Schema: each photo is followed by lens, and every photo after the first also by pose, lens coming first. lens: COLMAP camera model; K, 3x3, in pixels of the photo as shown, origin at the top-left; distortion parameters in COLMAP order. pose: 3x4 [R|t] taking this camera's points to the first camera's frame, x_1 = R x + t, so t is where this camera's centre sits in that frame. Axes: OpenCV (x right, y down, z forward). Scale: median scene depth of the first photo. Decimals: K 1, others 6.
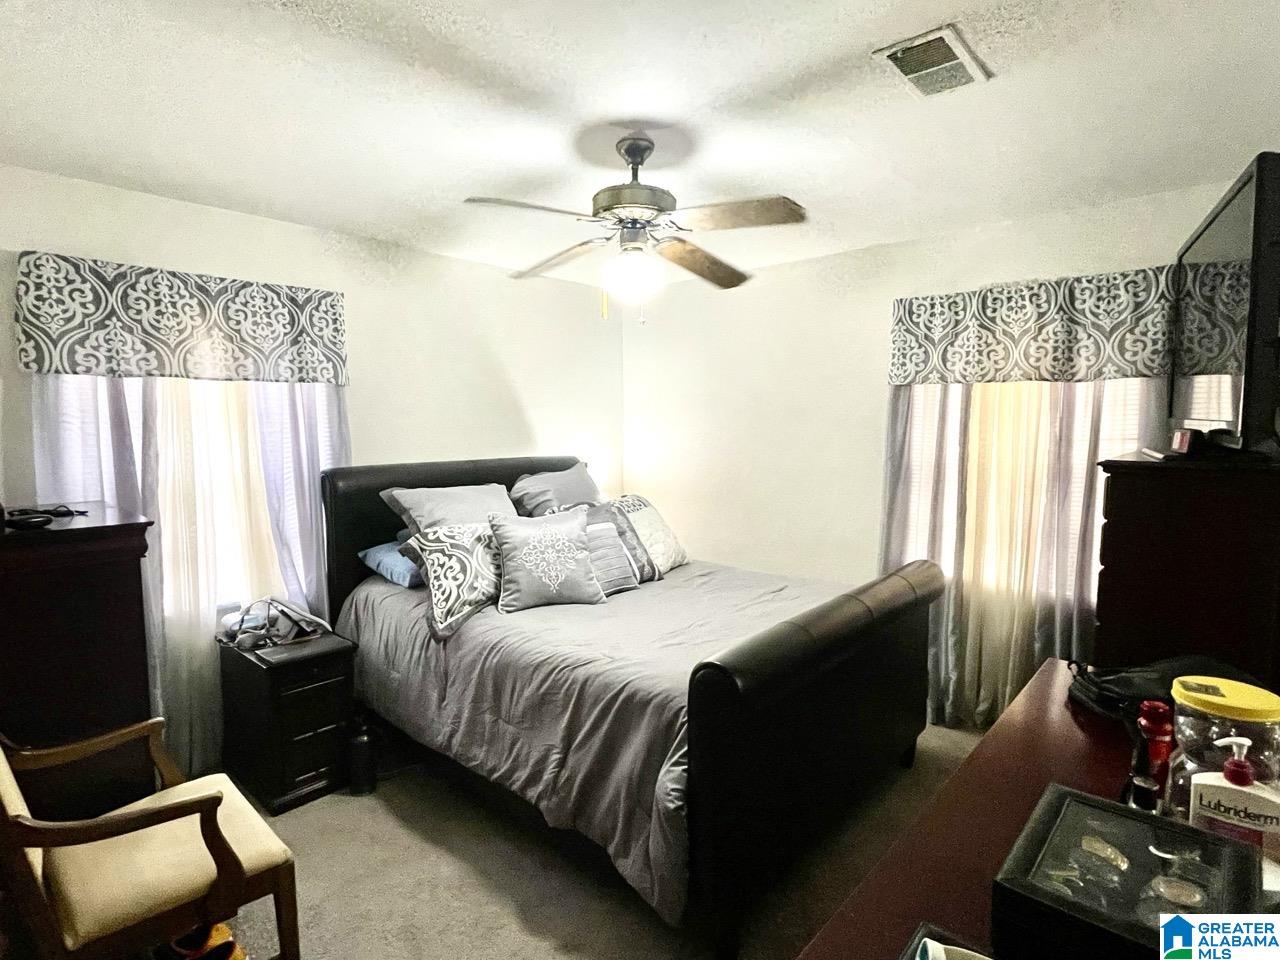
lens RADIAL K [[663.4, 0, 637.4], [0, 663.4, 477.0], [0, 0, 1]] dist [-0.000317, -0.000348]
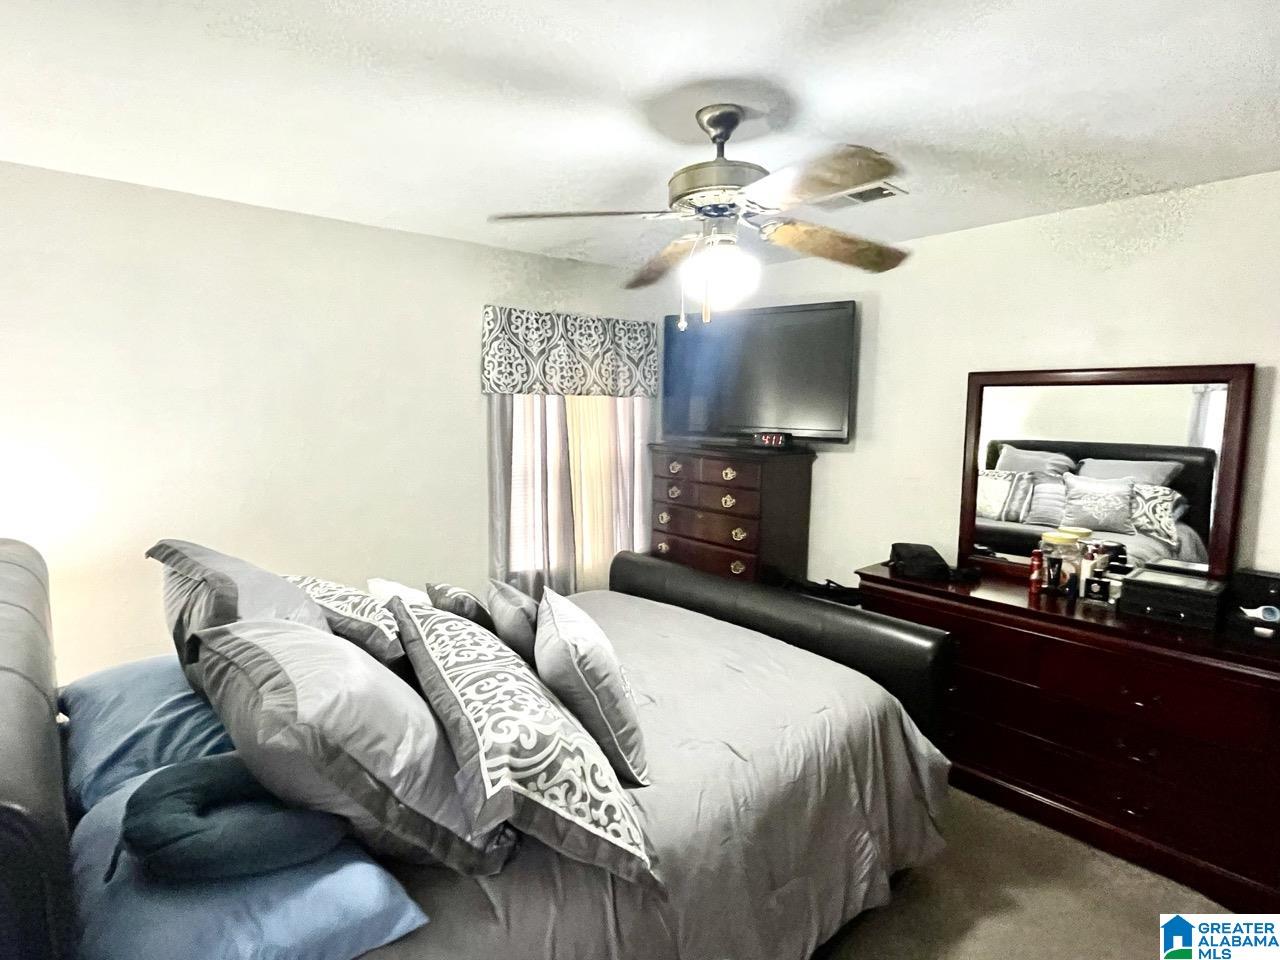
lens RADIAL K [[663.4, 0, 637.6], [0, 663.4, 478.5], [0, 0, 1]] dist [-0.000317, -0.000348]
pose [[0.100841, -0.110726, 0.988722, -0.613491], [0.087809, 0.990900, 0.102015, -0.102585], [-0.991020, 0.076531, 0.109646, 0.743253]]
